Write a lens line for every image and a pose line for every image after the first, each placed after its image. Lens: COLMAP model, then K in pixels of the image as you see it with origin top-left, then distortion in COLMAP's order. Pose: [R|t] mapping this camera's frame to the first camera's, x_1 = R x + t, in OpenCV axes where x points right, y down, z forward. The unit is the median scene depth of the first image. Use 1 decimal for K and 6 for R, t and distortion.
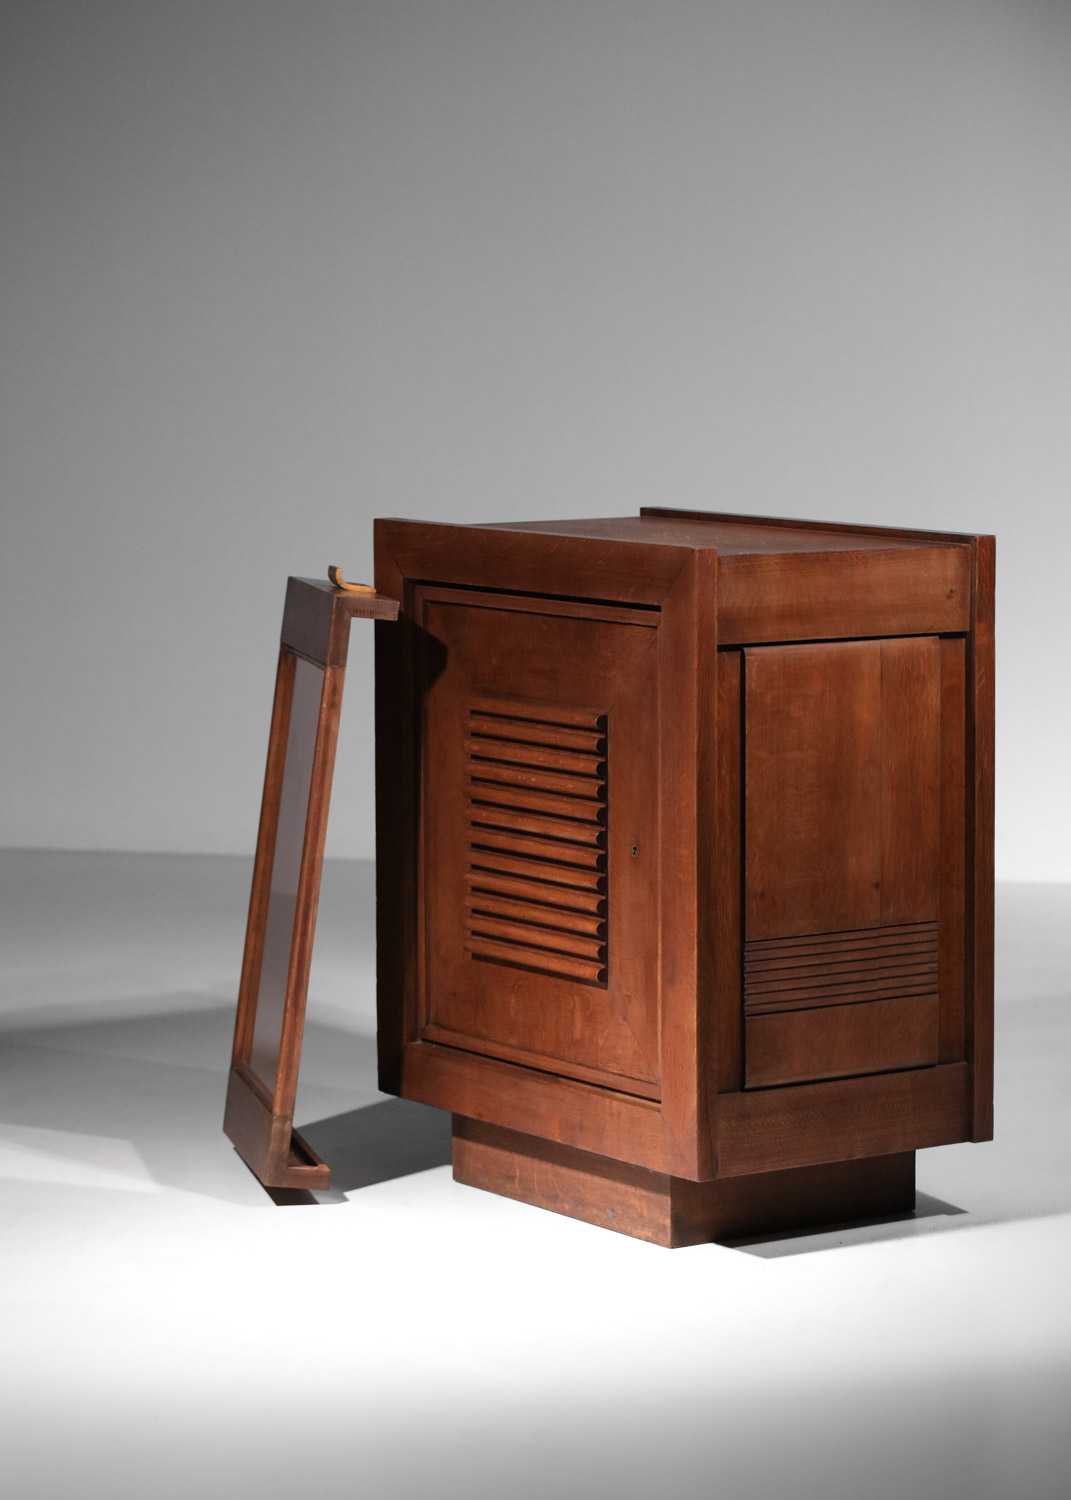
lens RADIAL K [[4544.7, 0, 535.5], [0, 4544.7, 750.0], [0, 0, 1]] dist [-0.040573, -0.748272]
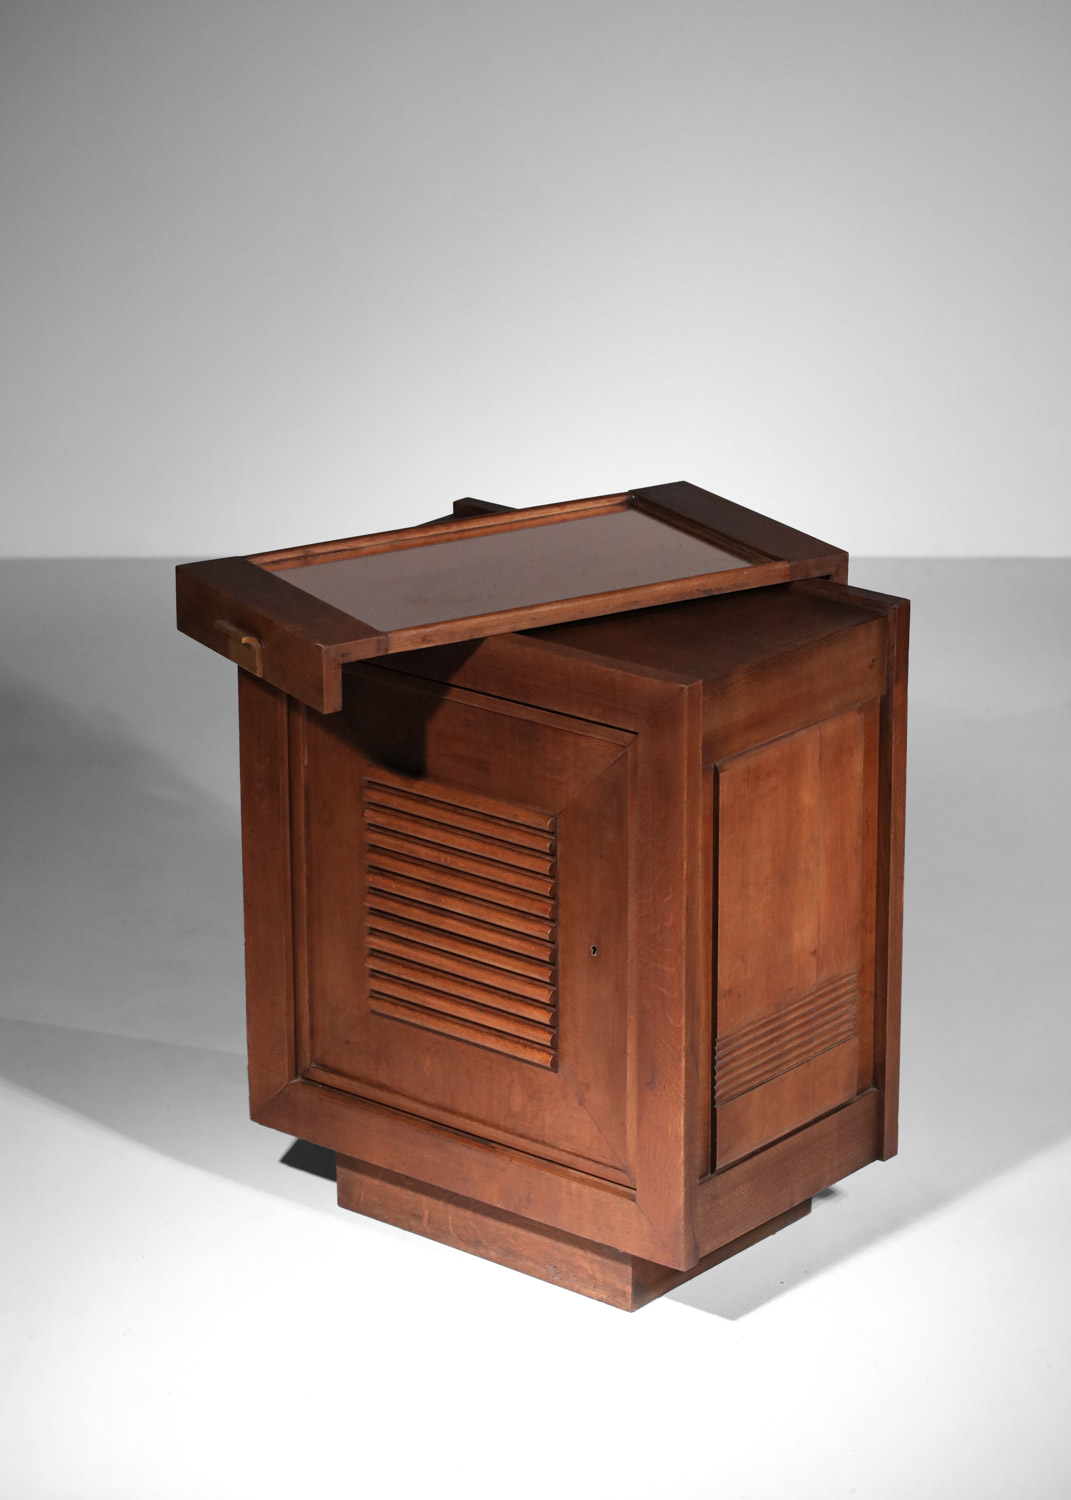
lens RADIAL K [[4544.7, 0, 535.5], [0, 4544.7, 750.0], [0, 0, 1]] dist [-0.040573, -0.748272]
pose [[0.957490, -0.094286, 0.272621, -0.259950], [0.031980, 0.973945, 0.224520, -0.246587], [-0.286687, -0.206257, 0.935558, 0.068503]]
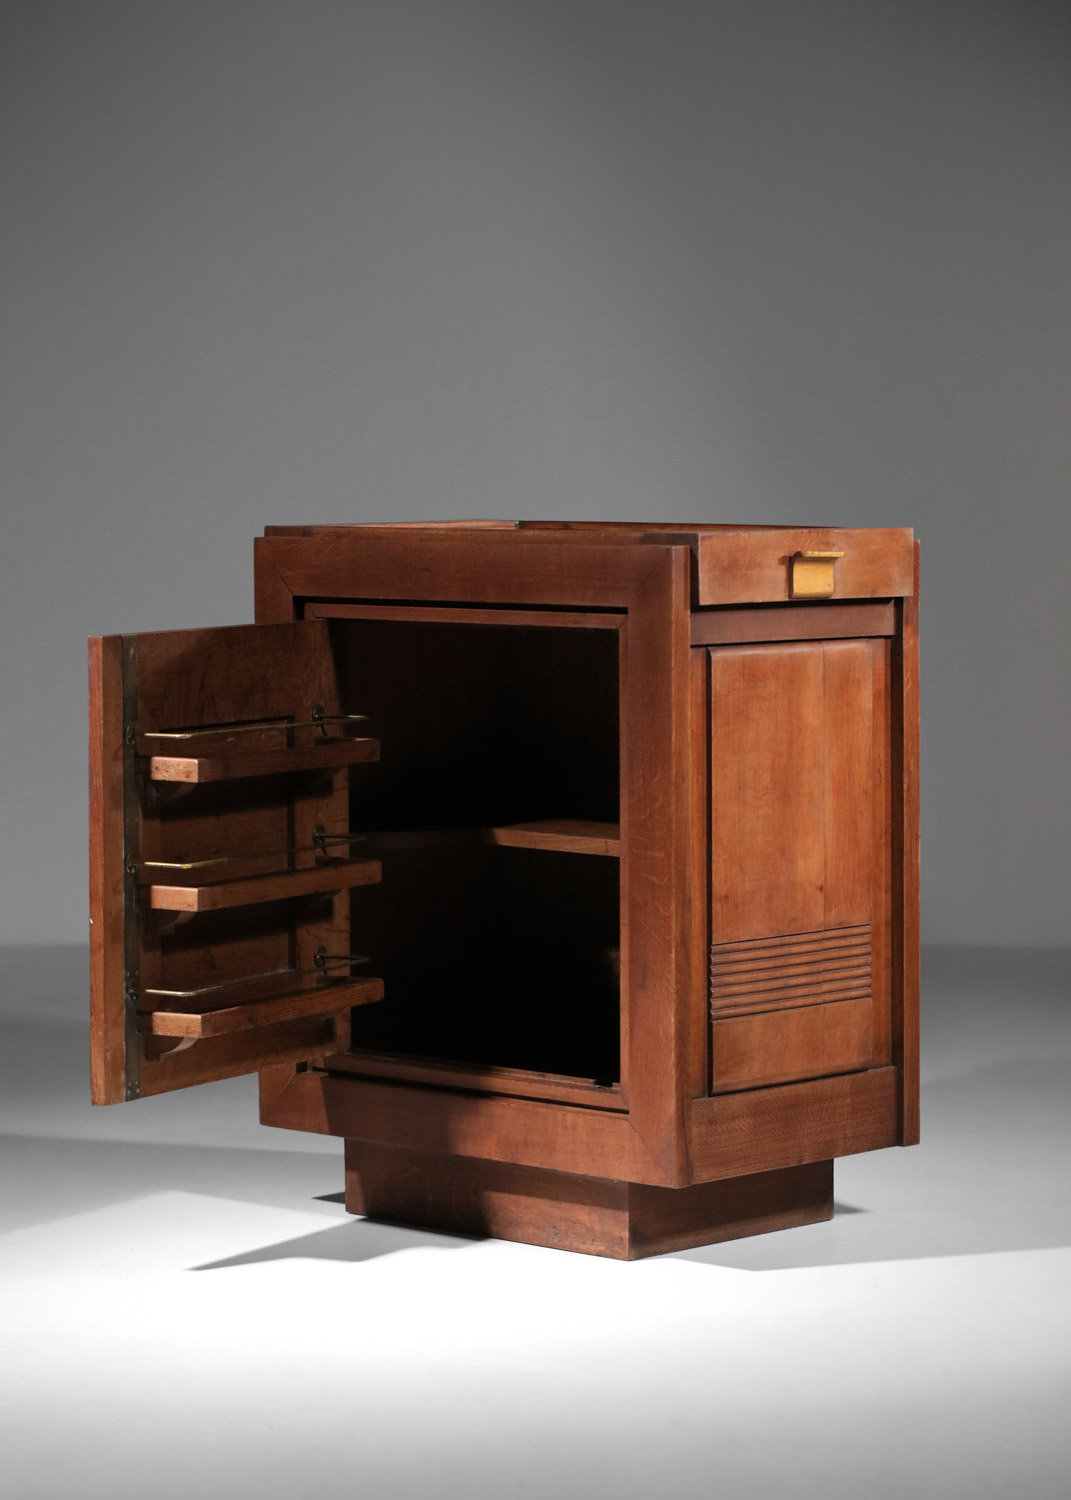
lens RADIAL K [[4544.7, 0, 535.5], [0, 4544.7, 750.0], [0, 0, 1]] dist [-0.040573, -0.748272]
pose [[0.976999, -0.016347, 0.212618, -0.198354], [0.024291, 0.999099, -0.034802, 0.032636], [-0.211858, 0.039166, 0.976515, 0.035026]]
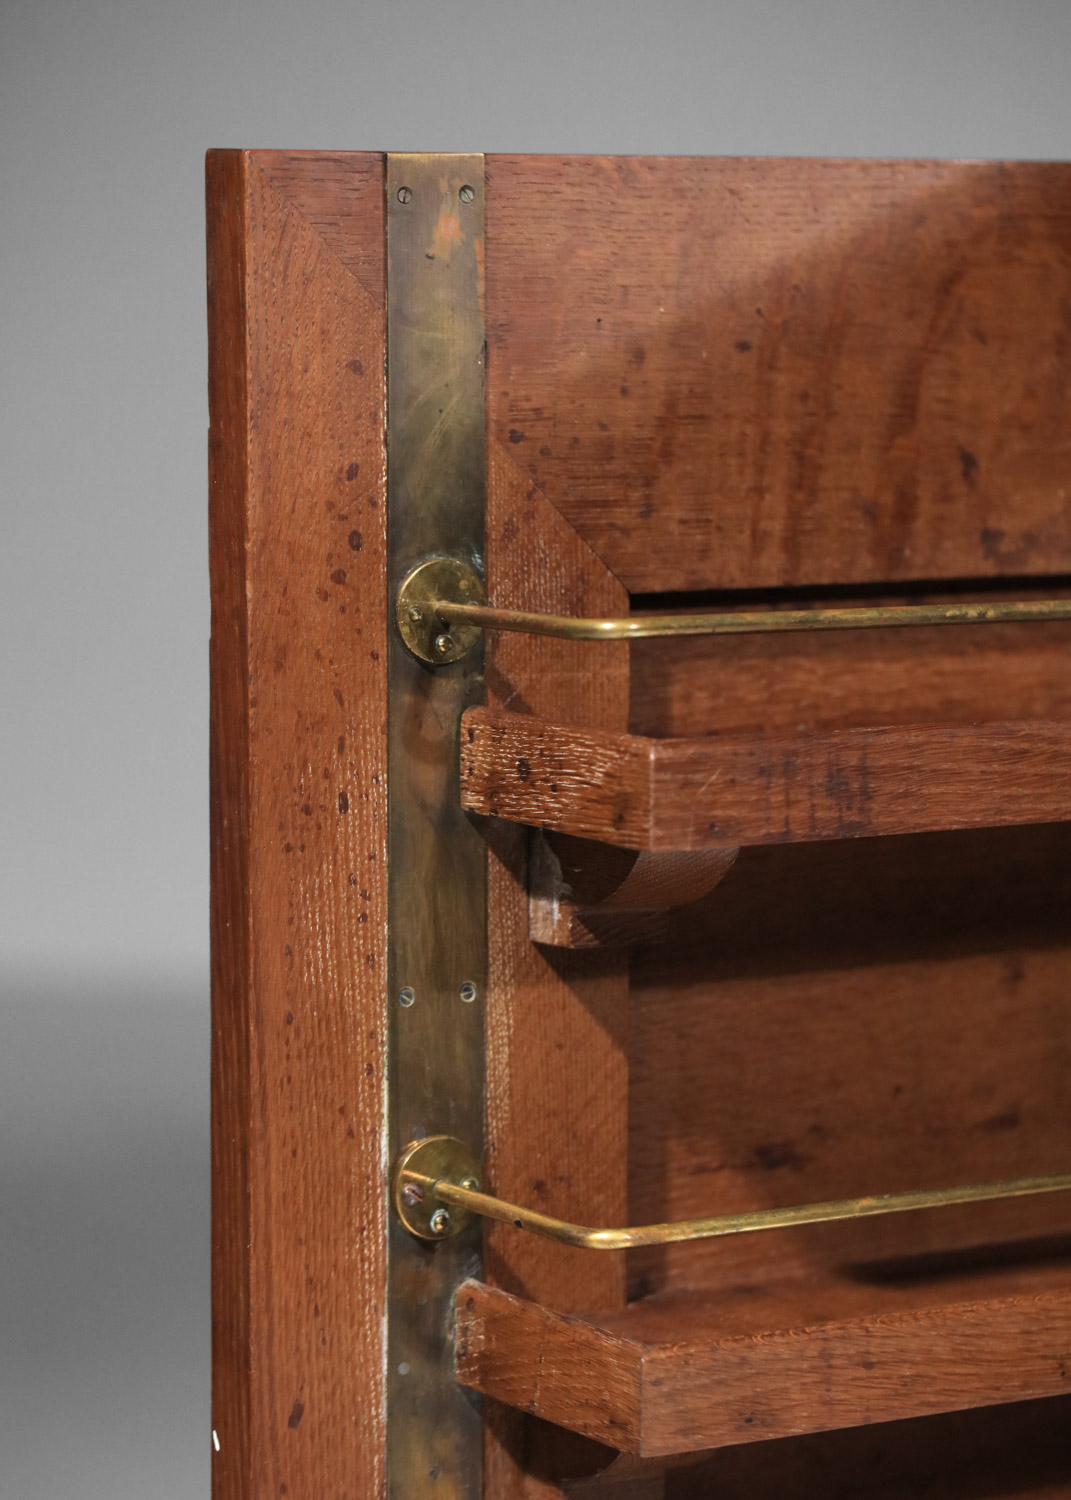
lens RADIAL K [[4544.7, 0, 535.5], [0, 4544.7, 750.0], [0, 0, 1]] dist [-0.040573, -0.748272]
pose [[0.962190, 0.029928, -0.270730, -0.003565], [-0.030925, 0.999522, 0.000583, -0.002107], [0.270618, 0.007811, 0.962655, 0.839784]]
